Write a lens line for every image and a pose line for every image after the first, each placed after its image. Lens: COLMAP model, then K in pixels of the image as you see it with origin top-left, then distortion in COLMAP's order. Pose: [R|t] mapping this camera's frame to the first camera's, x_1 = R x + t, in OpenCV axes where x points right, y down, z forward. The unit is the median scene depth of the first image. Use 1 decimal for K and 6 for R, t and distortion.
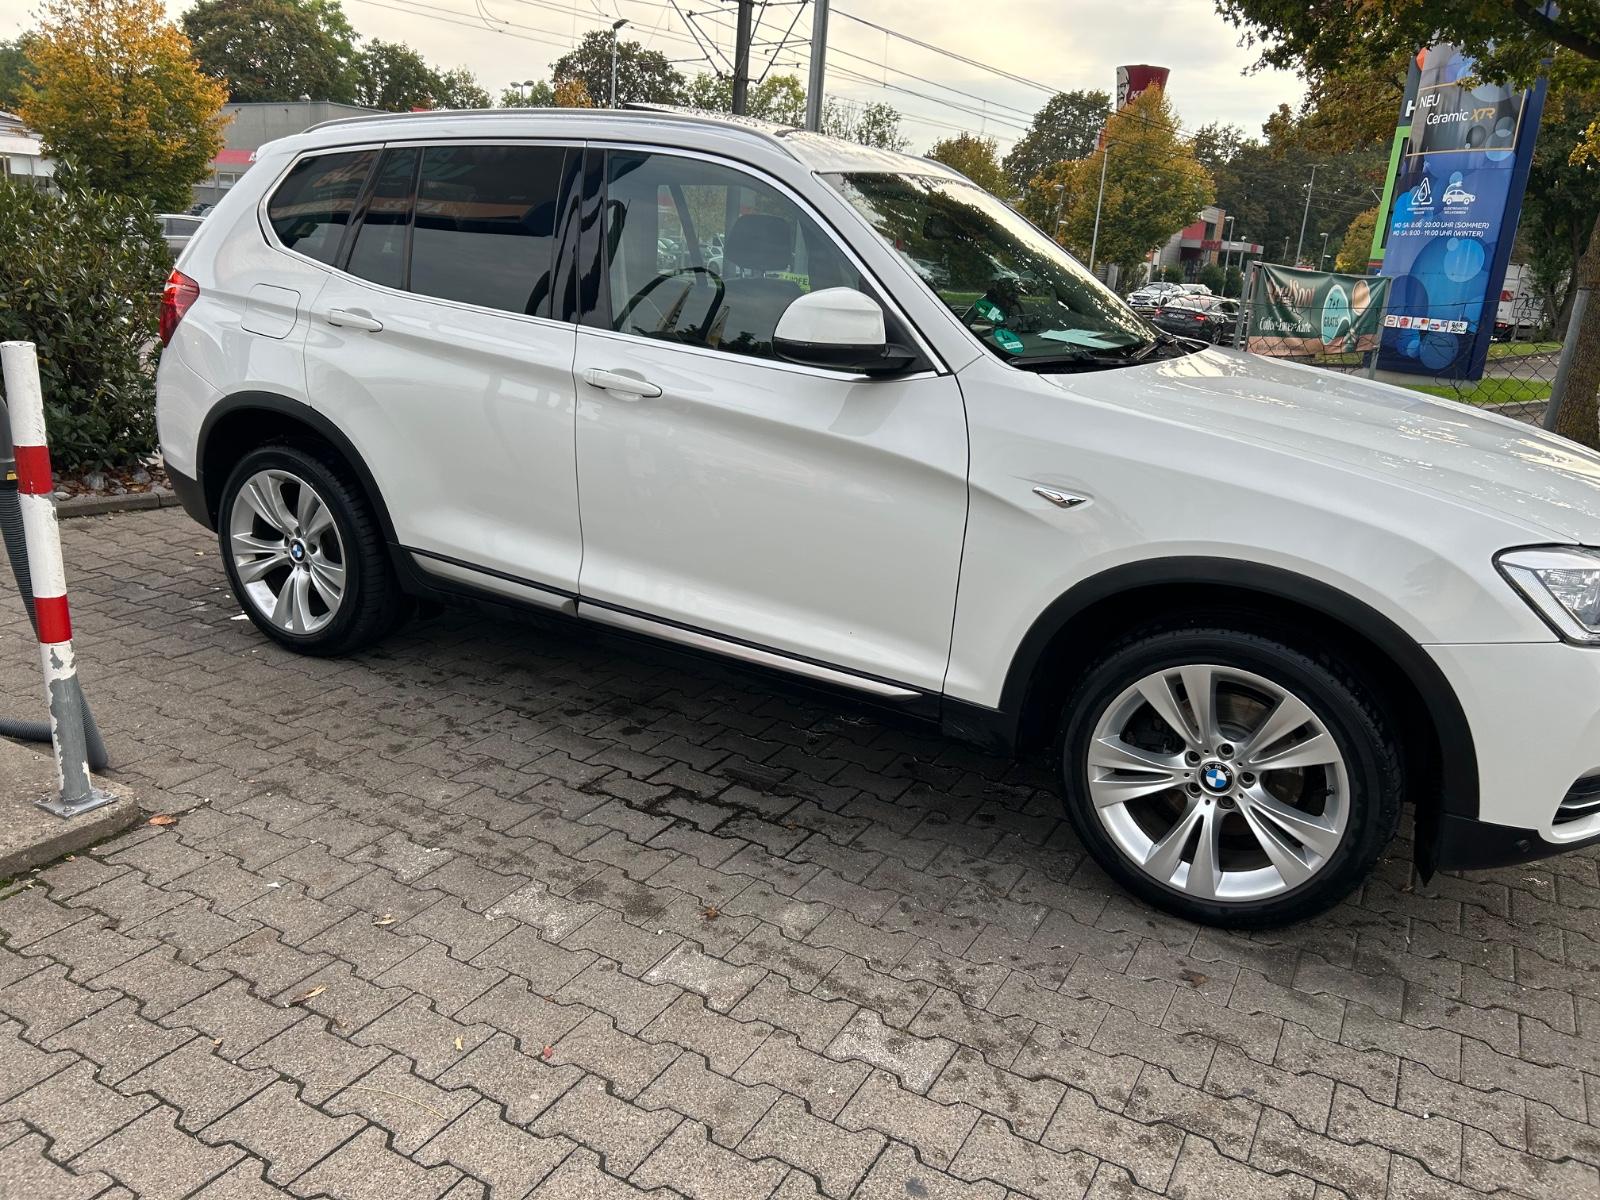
lens RADIAL K [[1201.4, 0, 785.6], [0, 1201.4, 609.0], [0, 0, 1]] dist [0.056386, -0.069419]
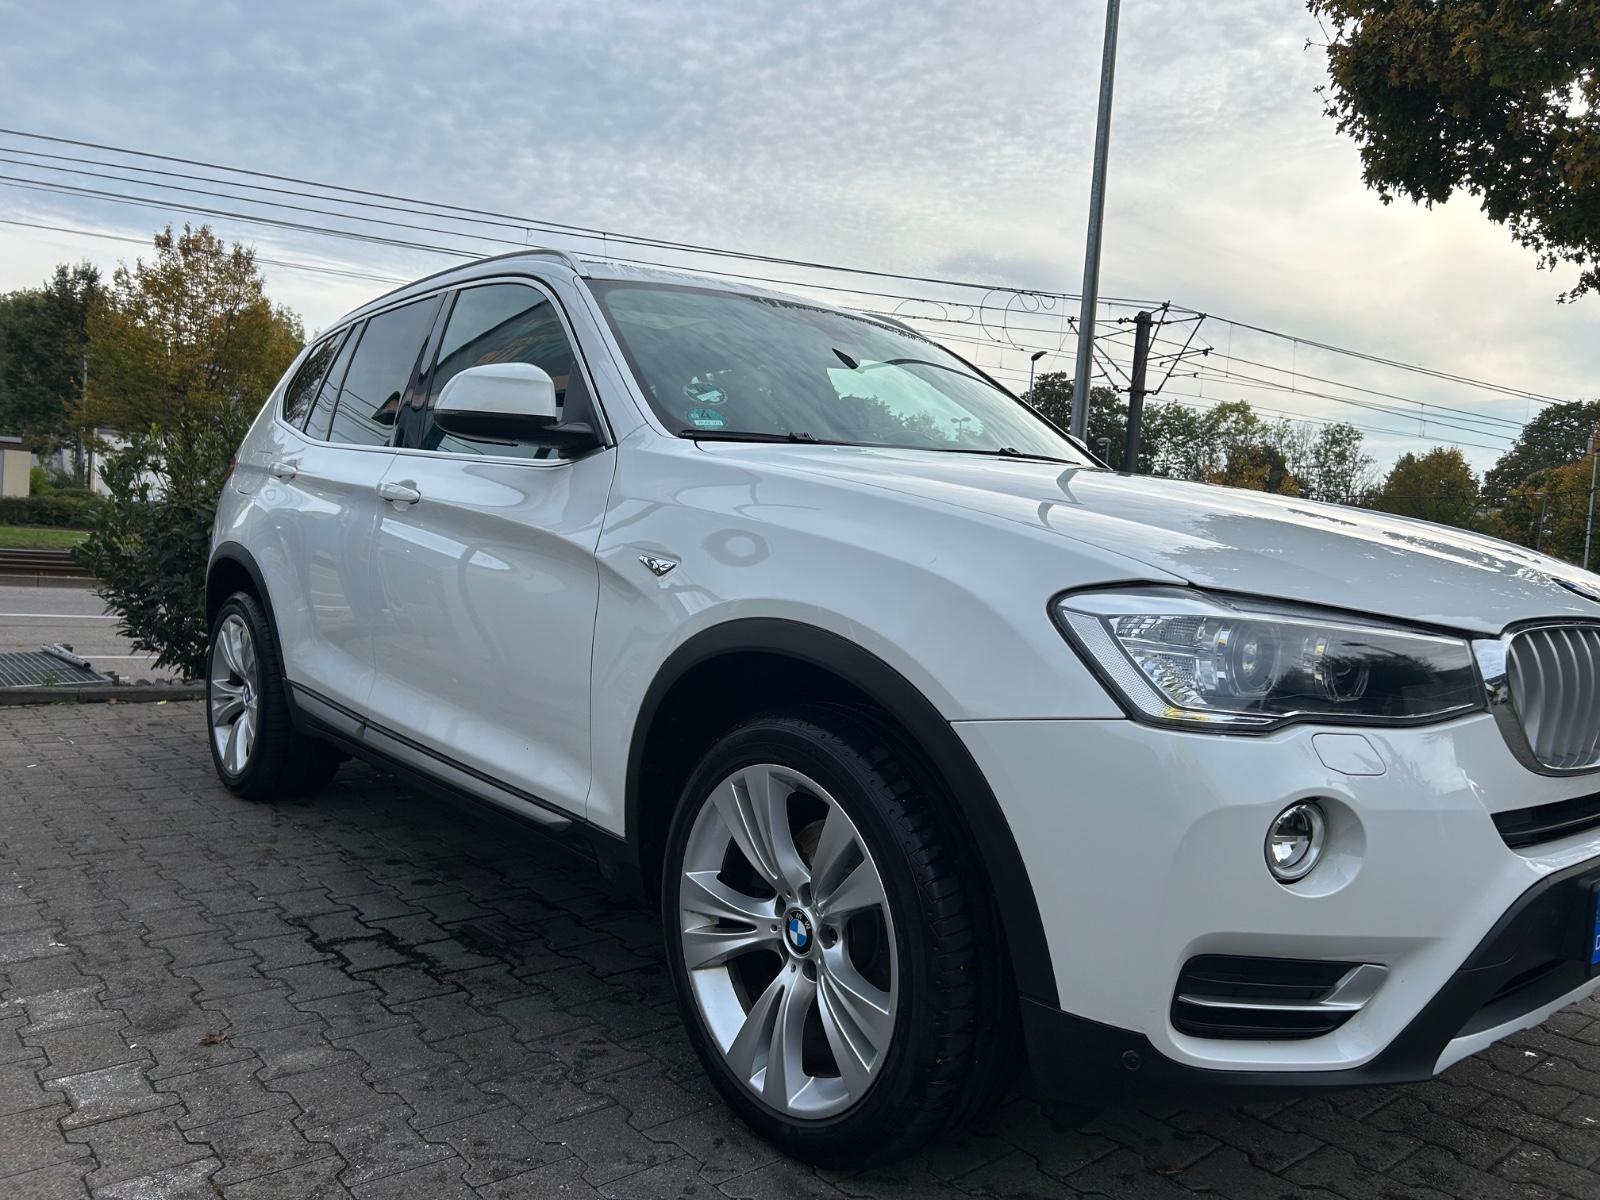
lens RADIAL K [[1201.4, 0, 805.8], [0, 1201.4, 611.8], [0, 0, 1]] dist [0.056386, -0.069419]
pose [[0.938399, 0.010390, -0.345398, 0.500051], [-0.097506, 0.966892, -0.235825, 0.101531], [0.331512, 0.254976, 0.908343, 0.239756]]
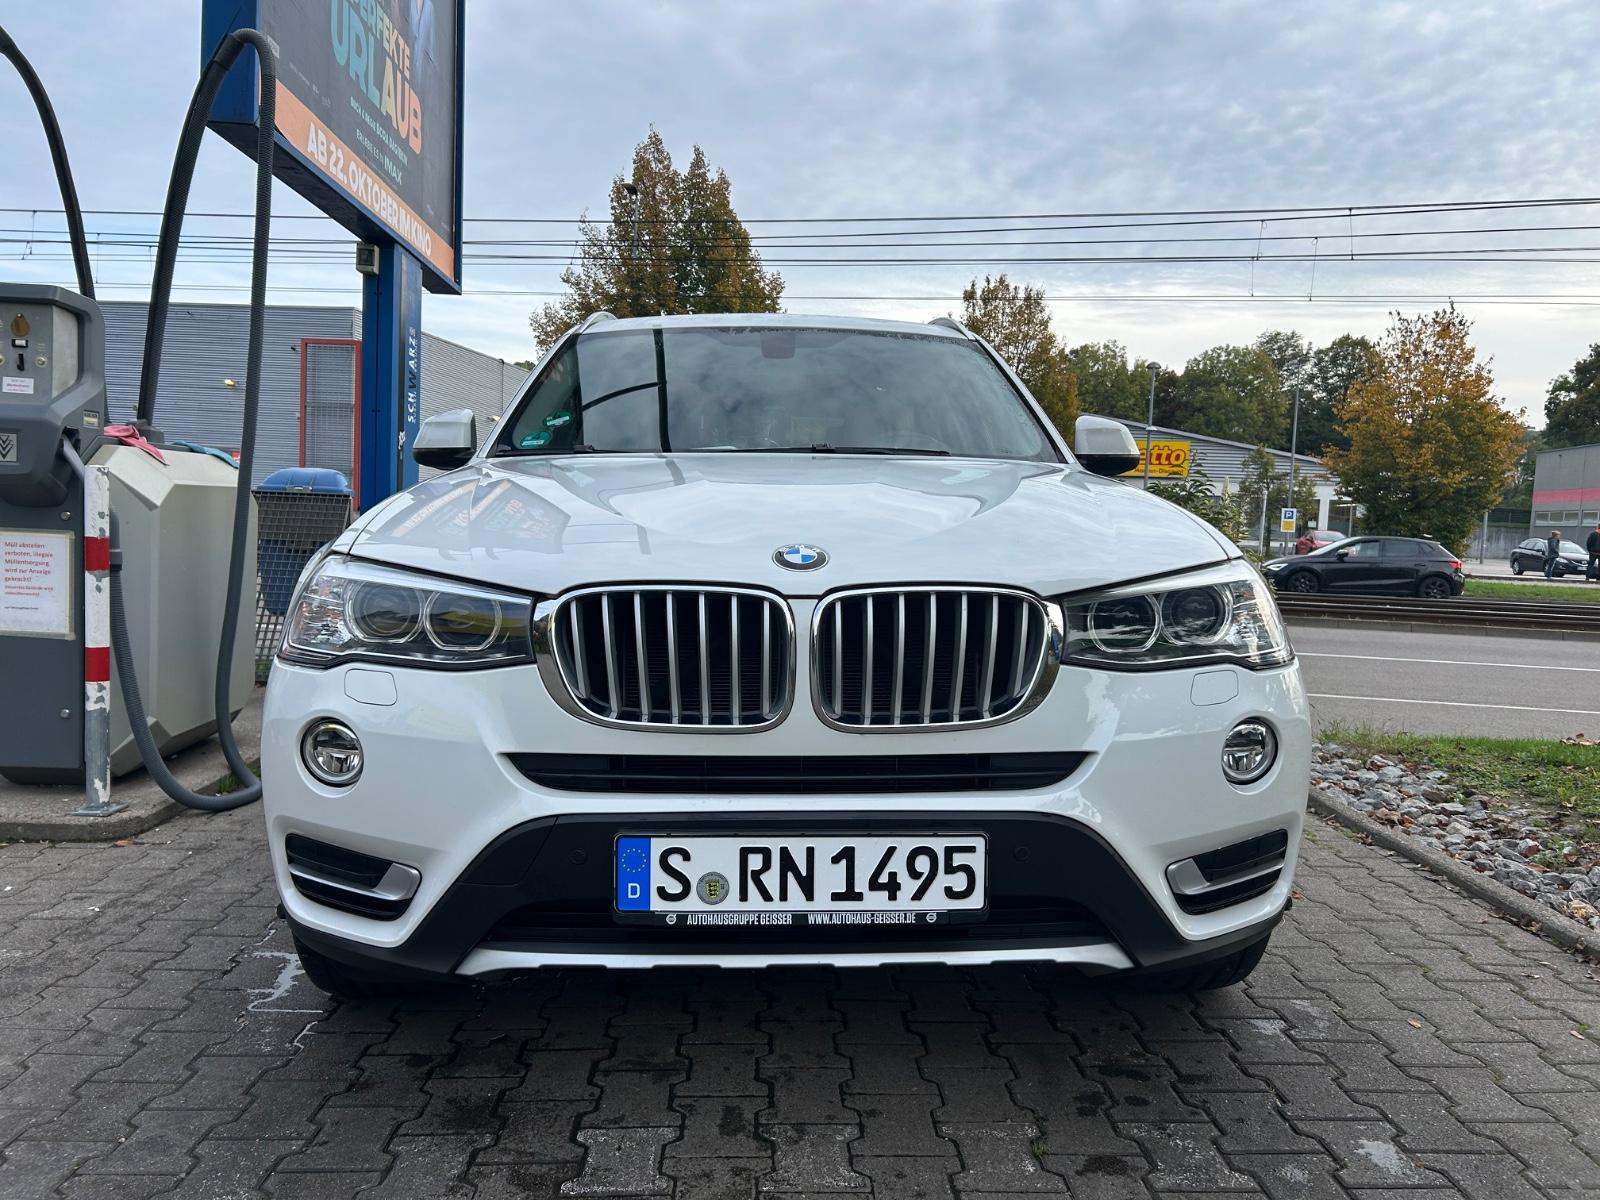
lens RADIAL K [[1201.4, 0, 799.5], [0, 1201.4, 602.1], [0, 0, 1]] dist [0.056386, -0.069419]
pose [[0.526703, 0.011620, -0.849970, 0.808740], [-0.247073, 0.958830, -0.139997, -0.052326], [0.813350, 0.283742, 0.507889, 0.775382]]
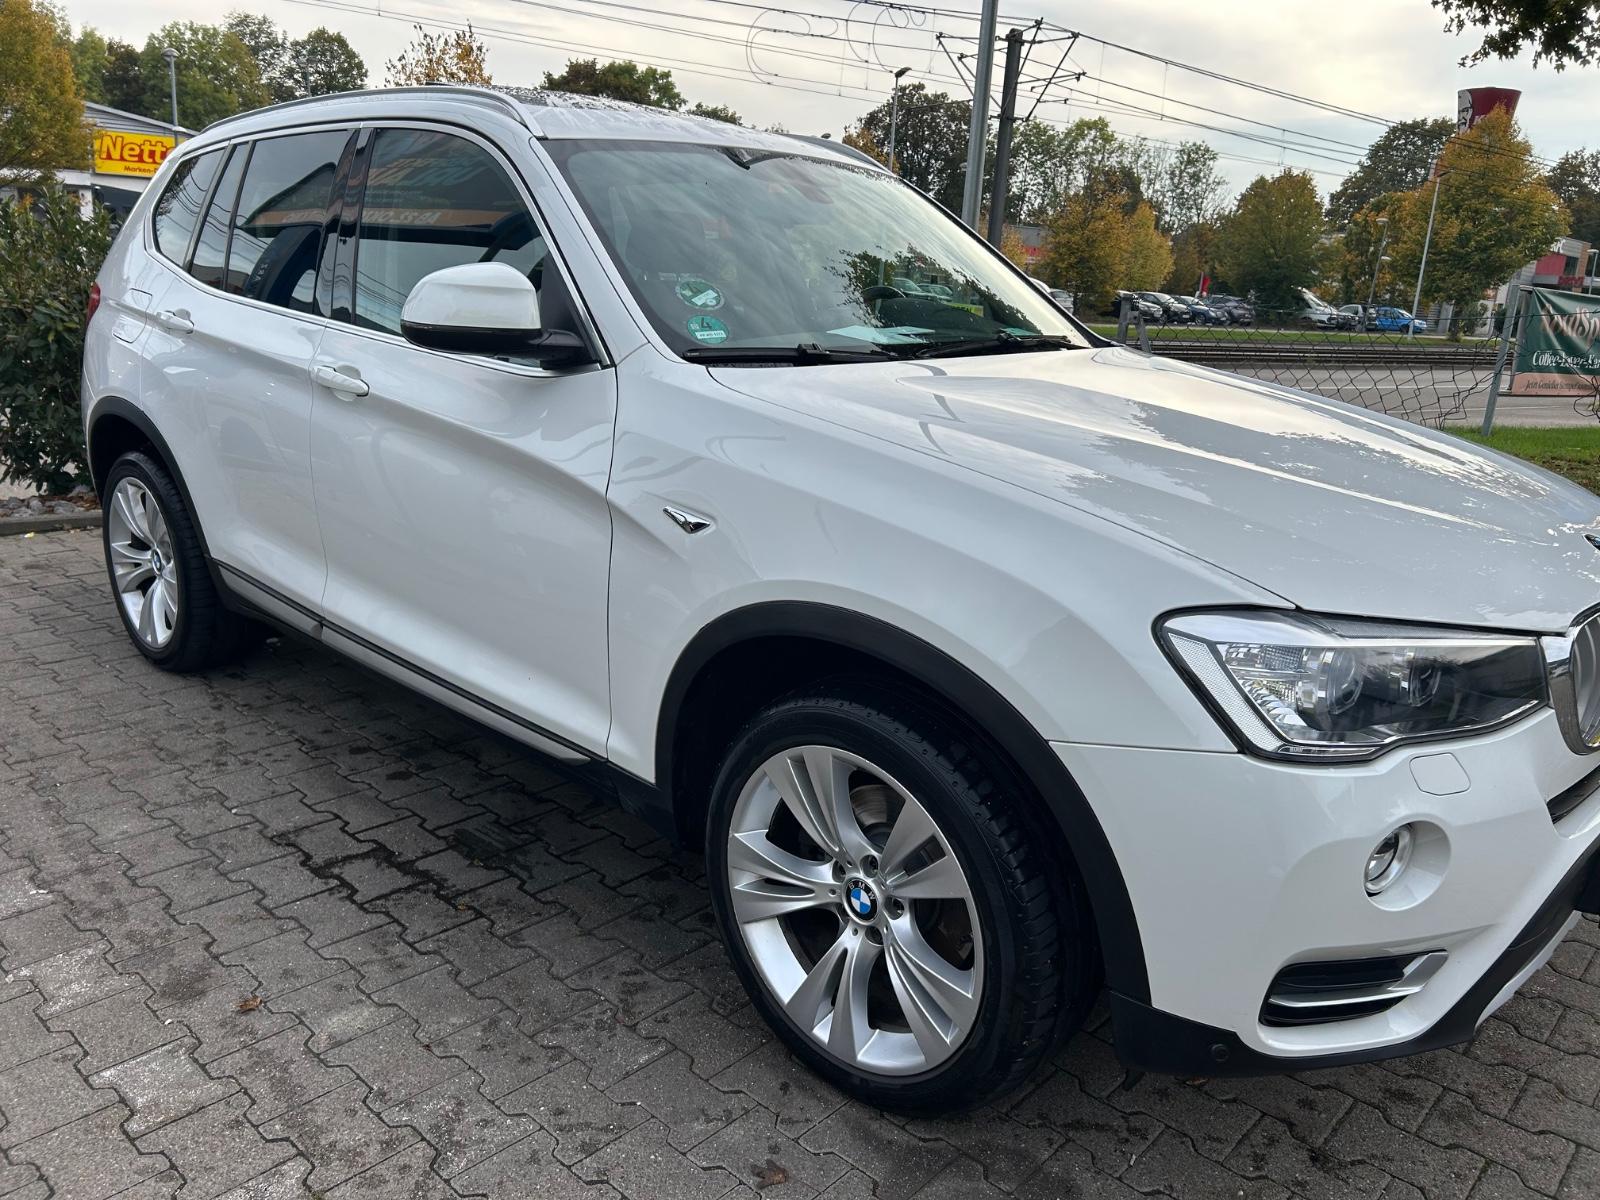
lens RADIAL K [[1201.4, 0, 798.9], [0, 1201.4, 601.4], [0, 0, 1]] dist [0.056386, -0.069419]
pose [[0.972090, 0.046356, -0.229982, 0.395006], [-0.055971, 0.997803, -0.035459, -0.013082], [0.227833, 0.047341, 0.972549, 0.213165]]
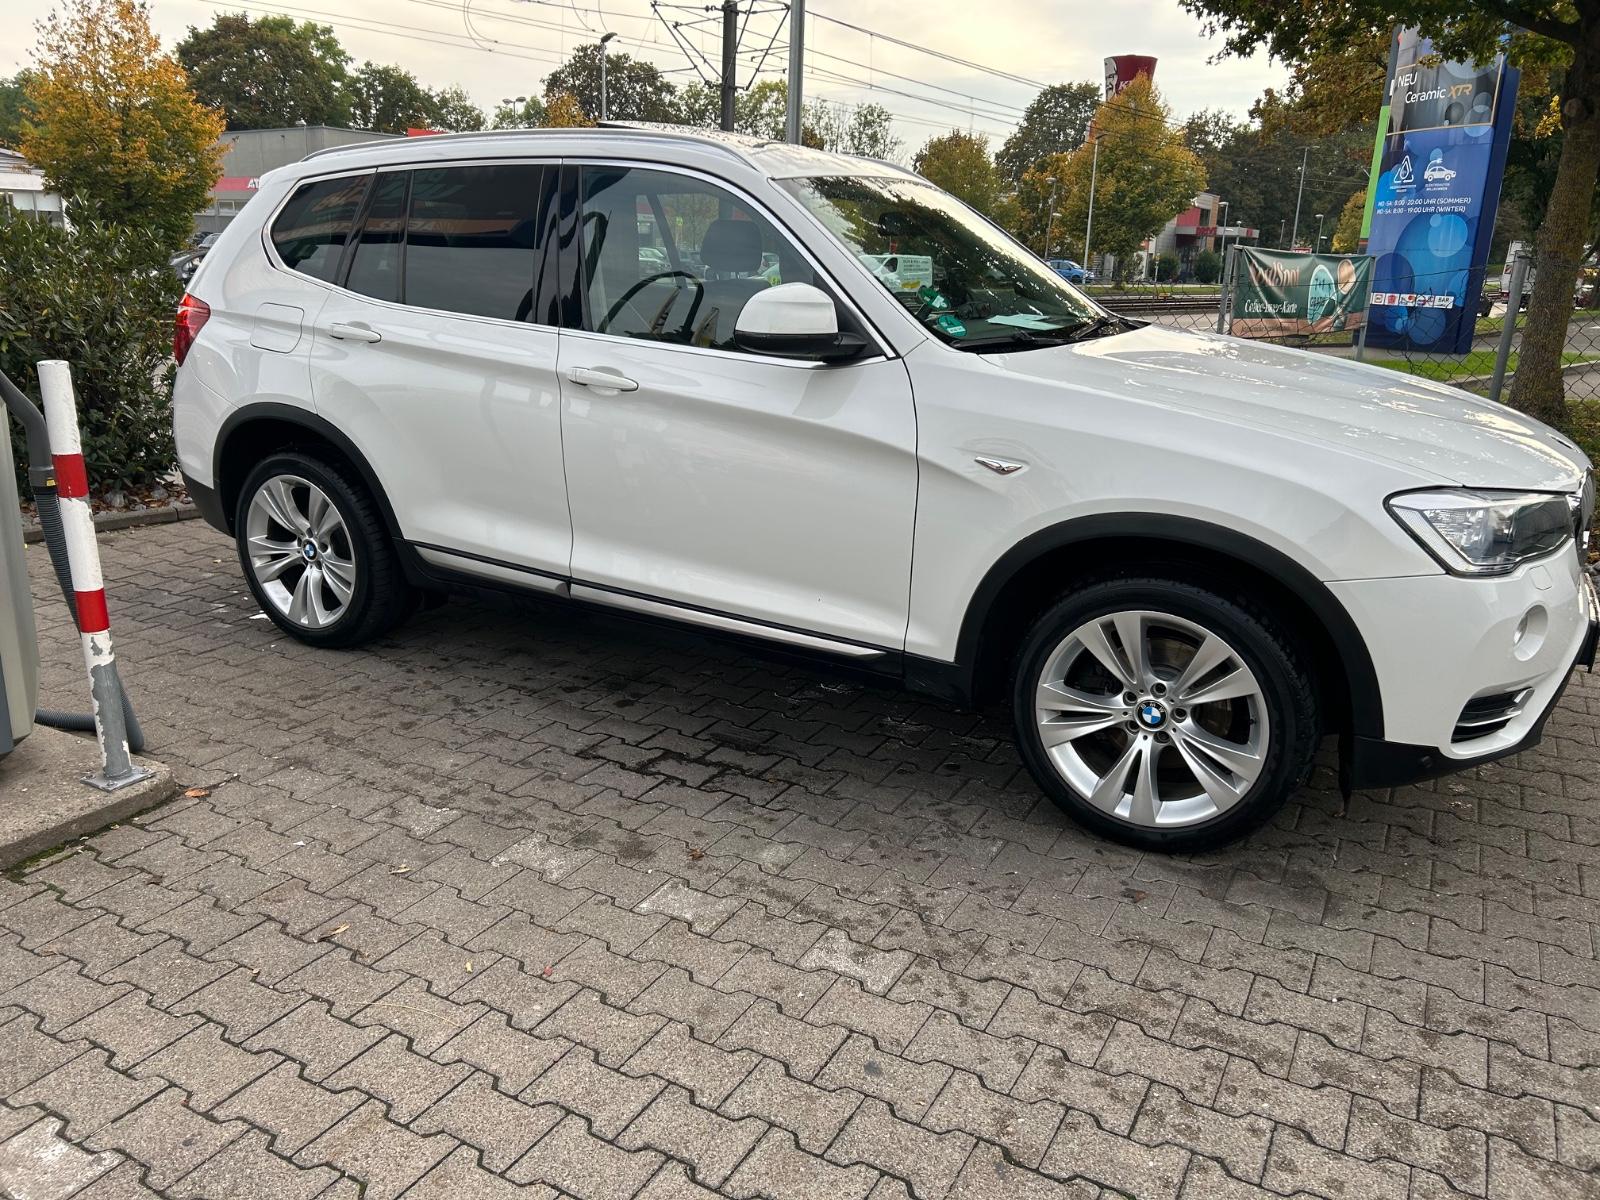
lens RADIAL K [[1201.4, 0, 783.8], [0, 1201.4, 603.1], [0, 0, 1]] dist [0.056386, -0.069419]
pose [[0.999214, -0.038232, -0.010519, 0.031341], [0.038154, 0.999244, -0.007461, 0.027771], [0.010797, 0.007054, 0.999917, -0.081564]]
